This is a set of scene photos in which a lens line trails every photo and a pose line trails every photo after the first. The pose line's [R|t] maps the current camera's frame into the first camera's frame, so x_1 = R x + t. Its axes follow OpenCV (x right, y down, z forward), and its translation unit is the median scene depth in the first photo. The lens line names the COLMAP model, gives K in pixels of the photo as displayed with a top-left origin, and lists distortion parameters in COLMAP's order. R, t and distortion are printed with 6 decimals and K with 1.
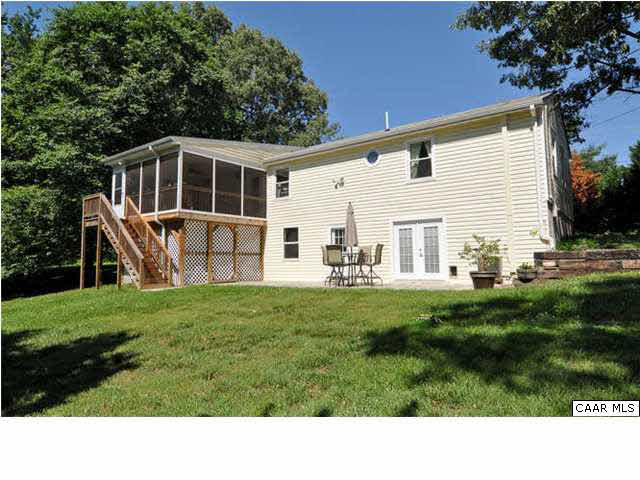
lens RADIAL K [[399.0, 0, 337.0], [0, 399.0, 232.0], [0, 0, 1]] dist [0.000163, 0.000096]
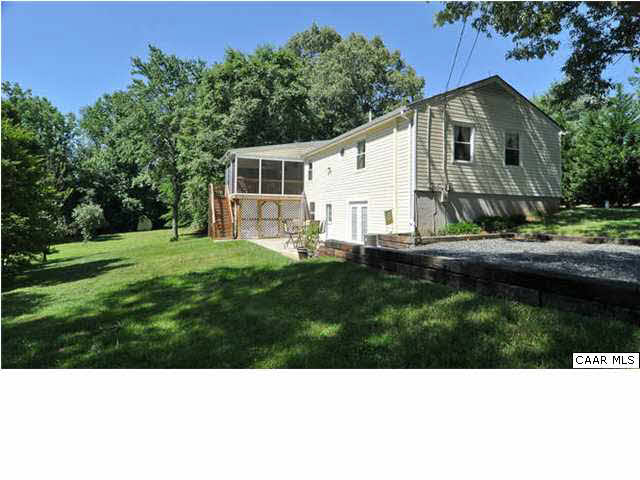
lens RADIAL K [[345.3, 0, 323.6], [0, 345.3, 208.3], [0, 0, 1]] dist [-0.000324, -0.012123]
pose [[0.844373, 0.016334, -0.535507, 0.622258], [0.019511, 0.997935, 0.061203, -0.068479], [0.535401, -0.062127, 0.842310, -0.016952]]
